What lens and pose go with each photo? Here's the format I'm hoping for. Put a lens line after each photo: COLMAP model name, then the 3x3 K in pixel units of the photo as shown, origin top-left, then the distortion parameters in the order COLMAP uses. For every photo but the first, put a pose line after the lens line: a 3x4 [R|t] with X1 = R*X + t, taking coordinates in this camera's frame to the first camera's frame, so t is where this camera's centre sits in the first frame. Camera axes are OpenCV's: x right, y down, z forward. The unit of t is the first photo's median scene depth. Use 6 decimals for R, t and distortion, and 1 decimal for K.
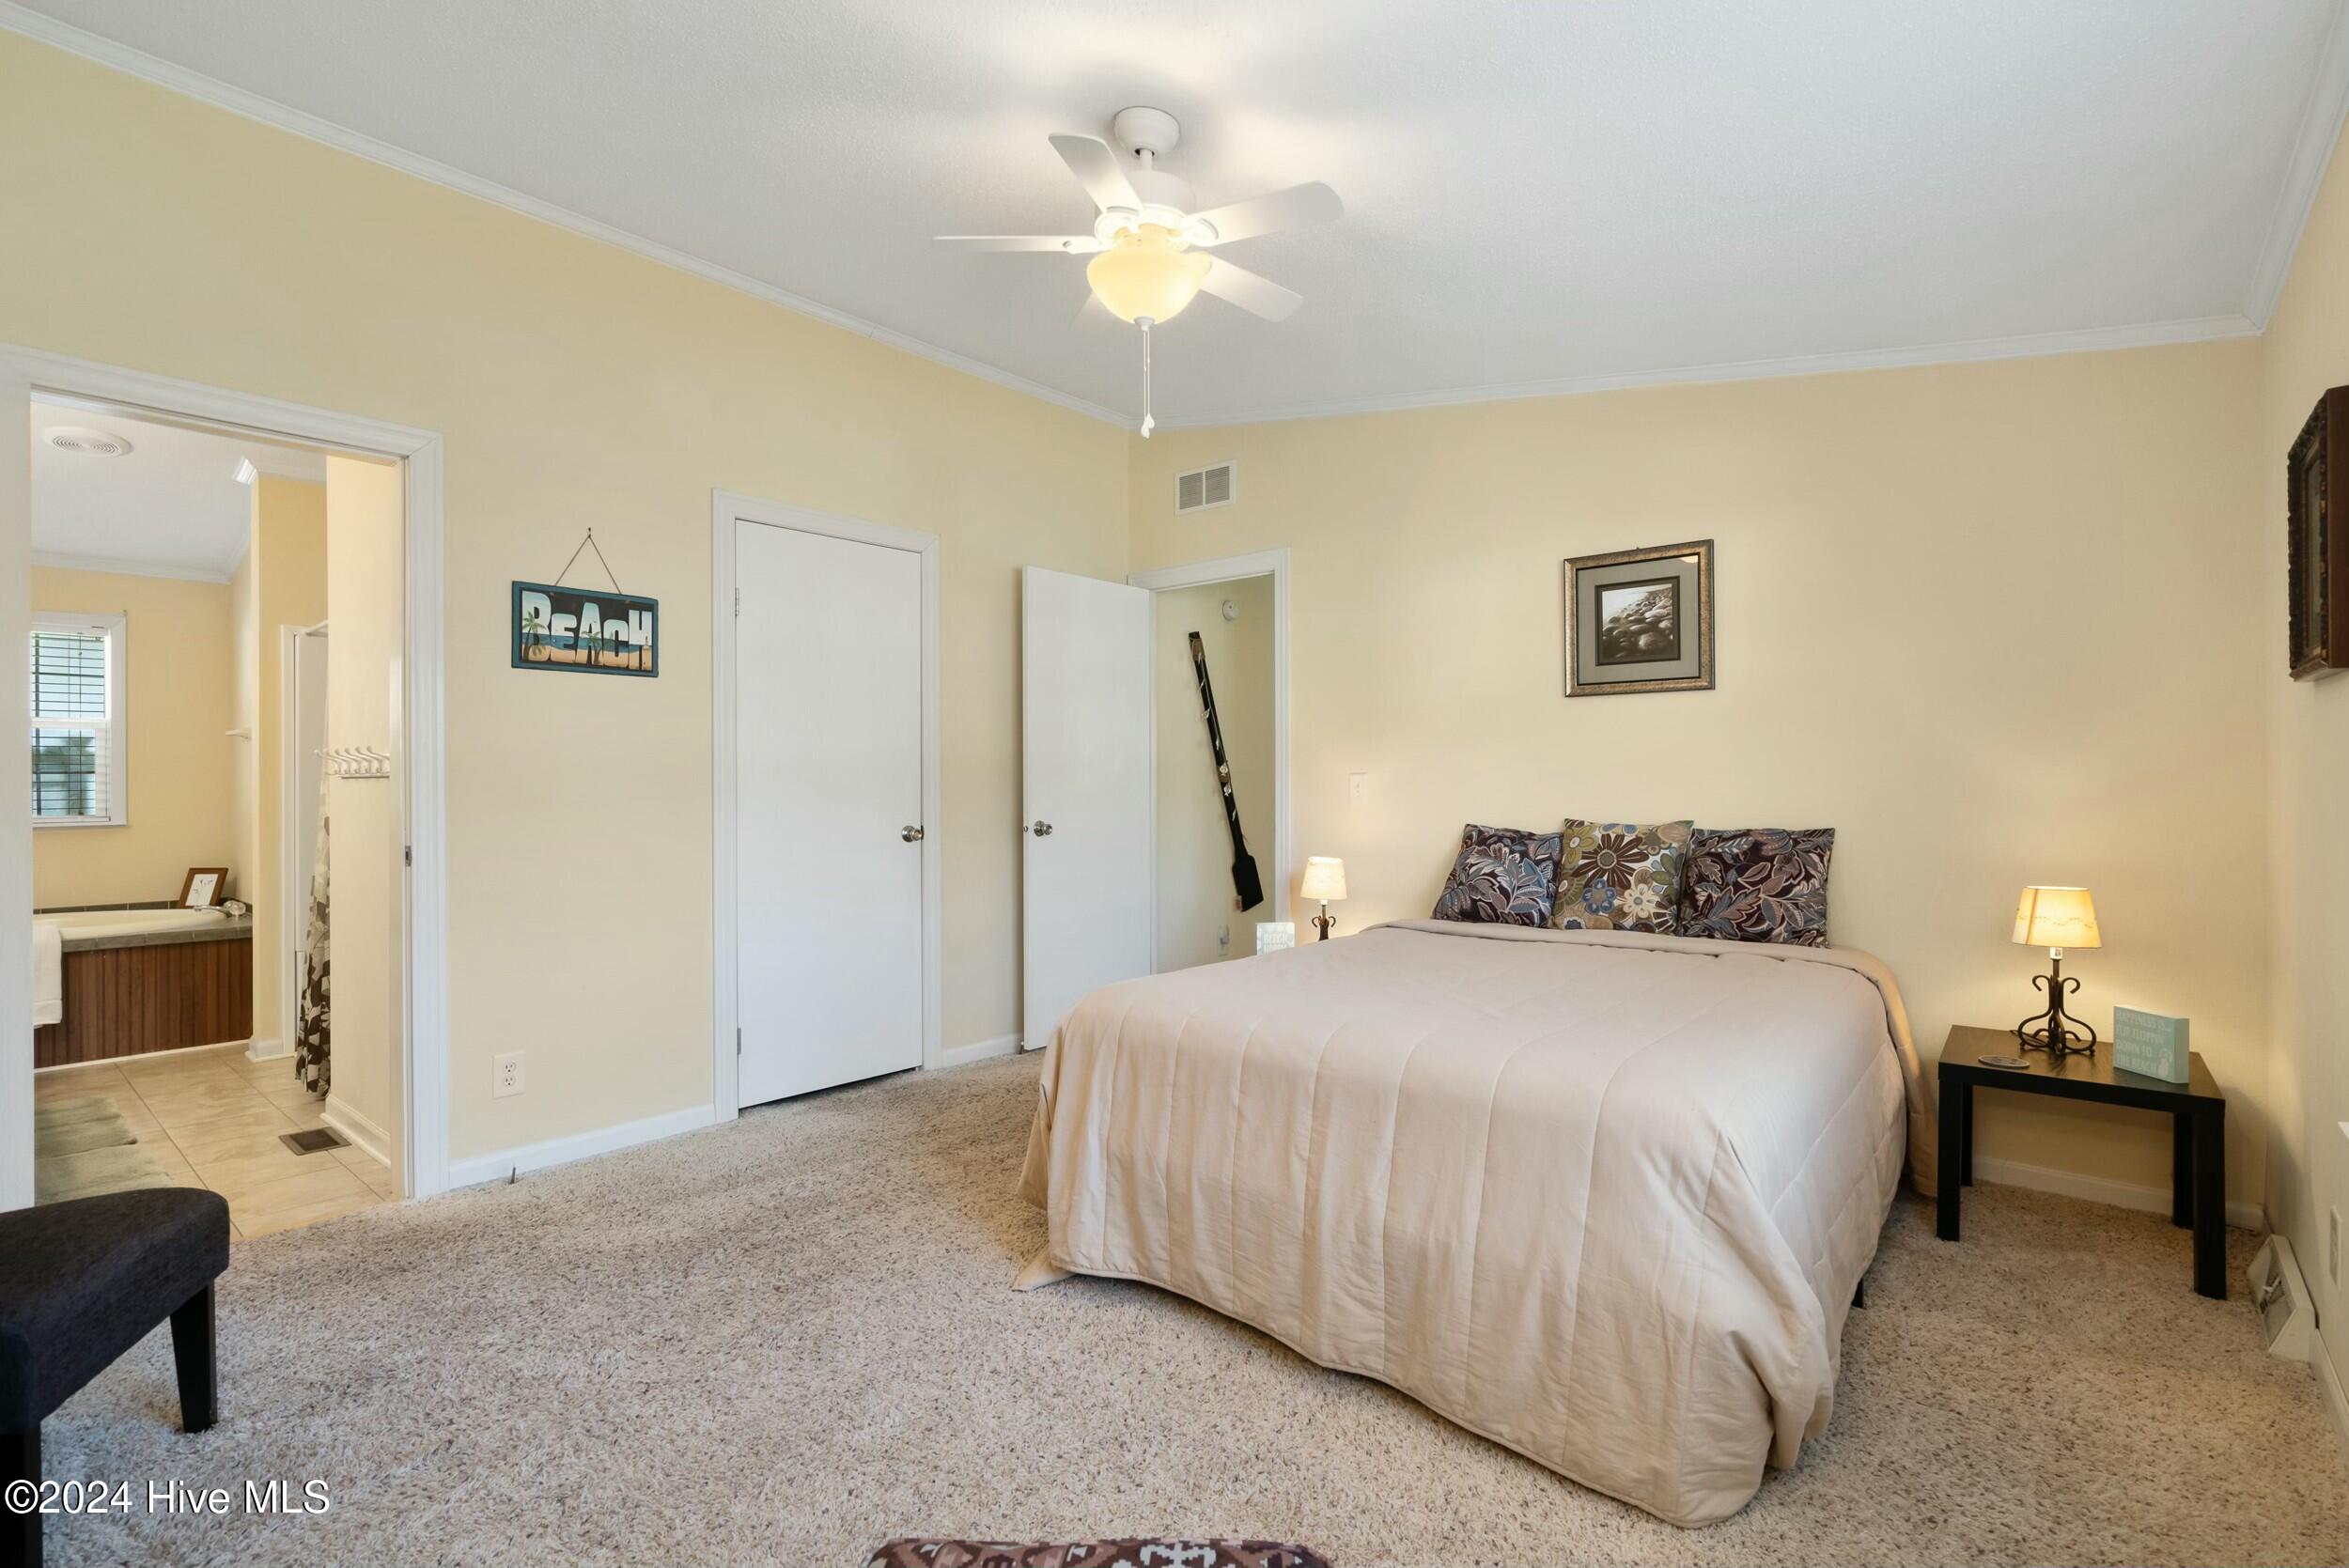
lens RADIAL K [[1072.2, 0, 1182.0], [0, 1072.2, 778.2], [0, 0, 1]] dist [-0.002234, -0.000536]
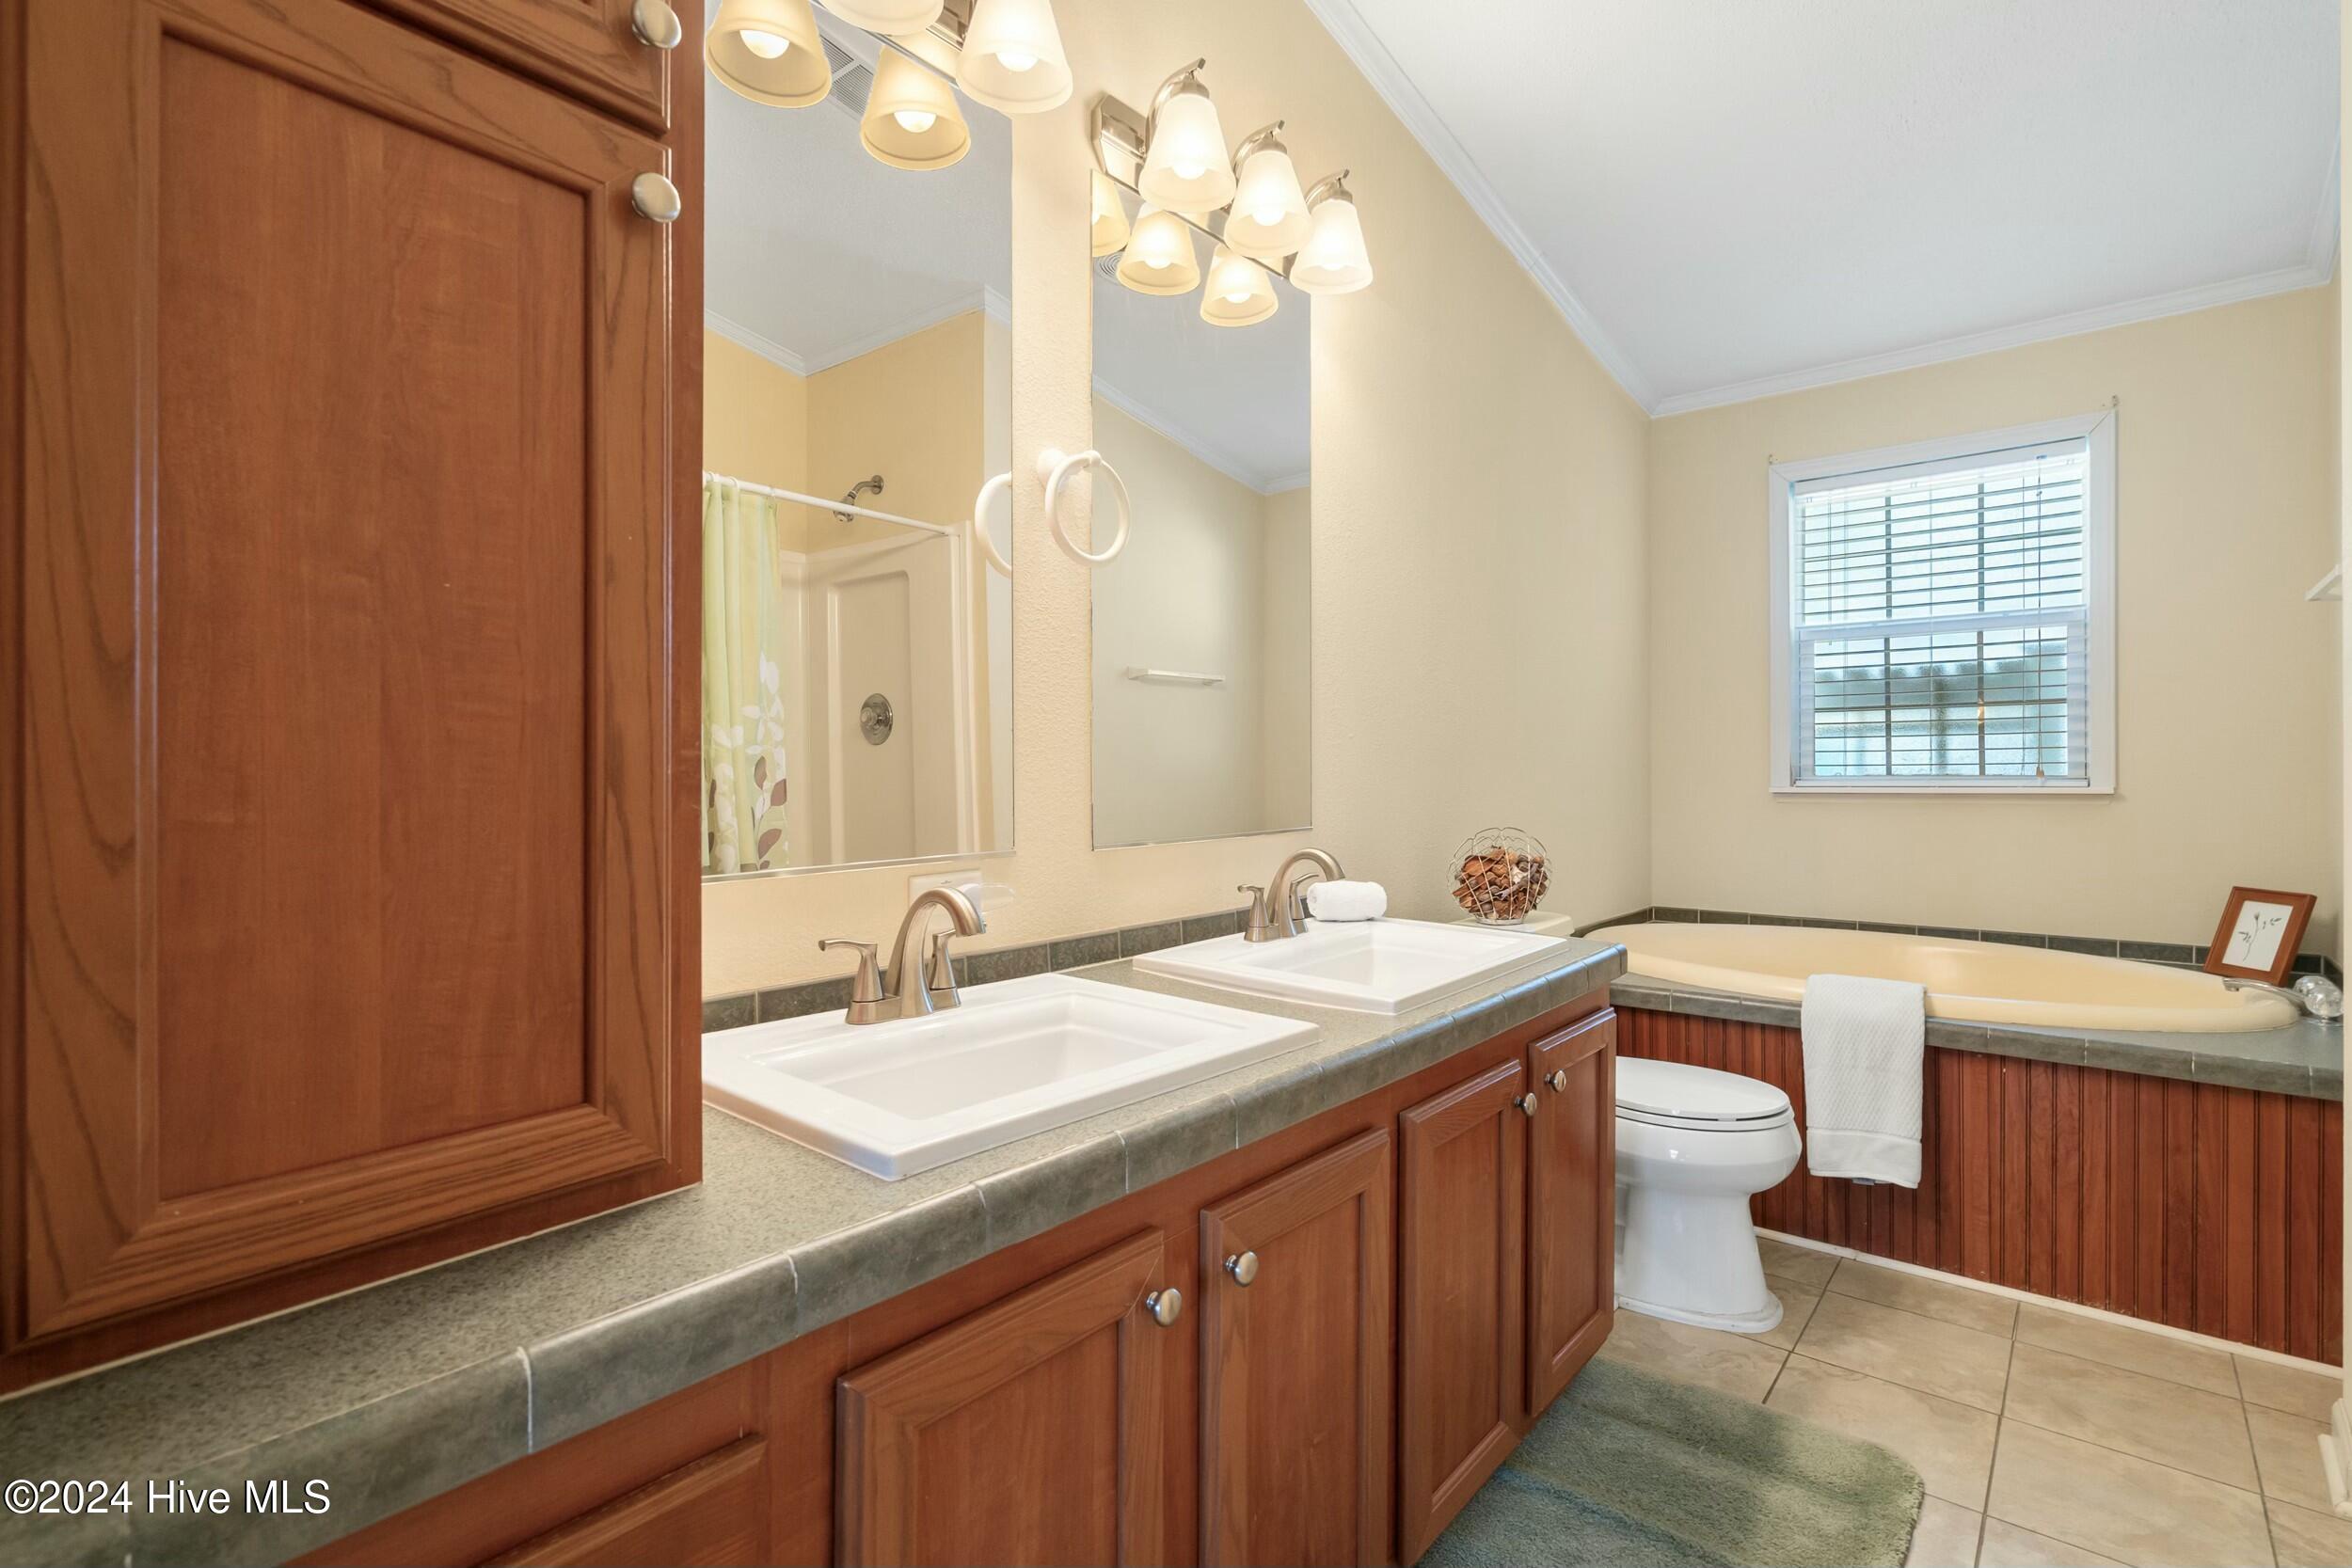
lens RADIAL K [[1073.5, 0, 1176.3], [0, 1073.5, 758.5], [0, 0, 1]] dist [-0.002234, -0.000536]
pose [[-0.012588, 0.009323, -0.999877, -0.445512], [0.009906, 0.999909, 0.009199, 0.016162], [0.999872, -0.009789, -0.012679, 0.540802]]
